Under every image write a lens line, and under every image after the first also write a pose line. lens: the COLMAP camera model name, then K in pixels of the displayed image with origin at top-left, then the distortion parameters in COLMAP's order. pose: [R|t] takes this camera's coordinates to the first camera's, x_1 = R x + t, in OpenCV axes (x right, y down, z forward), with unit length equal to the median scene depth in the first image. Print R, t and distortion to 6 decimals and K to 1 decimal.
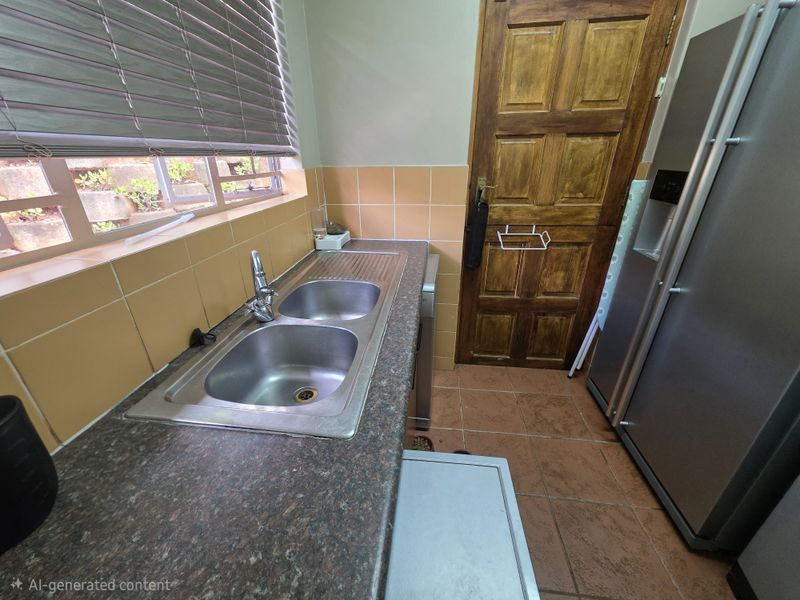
lens RADIAL K [[321.8, 0, 398.6], [0, 321.8, 299.7], [0, 0, 1]] dist [-0.000049, 0.000007]
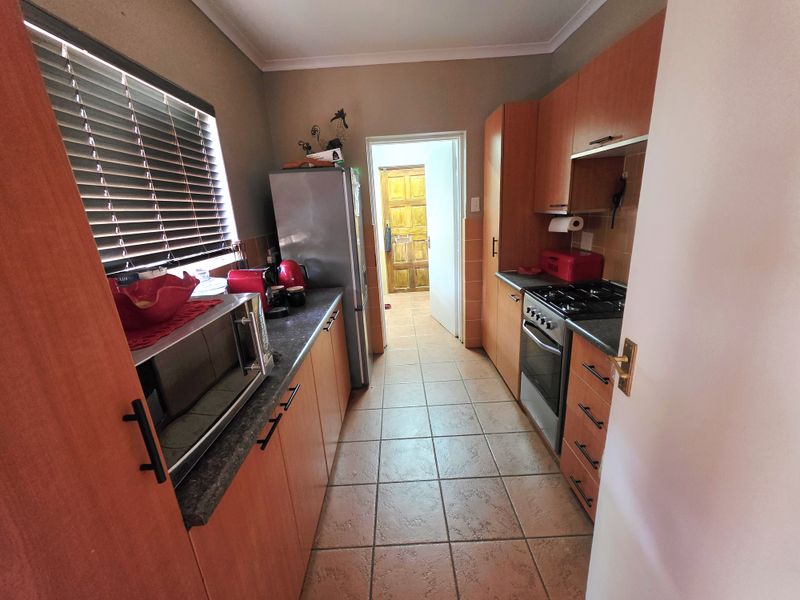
lens RADIAL K [[321.8, 0, 399.3], [0, 321.8, 300.0], [0, 0, 1]] dist [-0.000049, 0.000007]
pose [[0.991635, -0.080982, 0.100507, 0.007847], [0.095132, 0.984834, -0.145095, 0.715855], [-0.087232, 0.153442, 0.984300, -1.659741]]
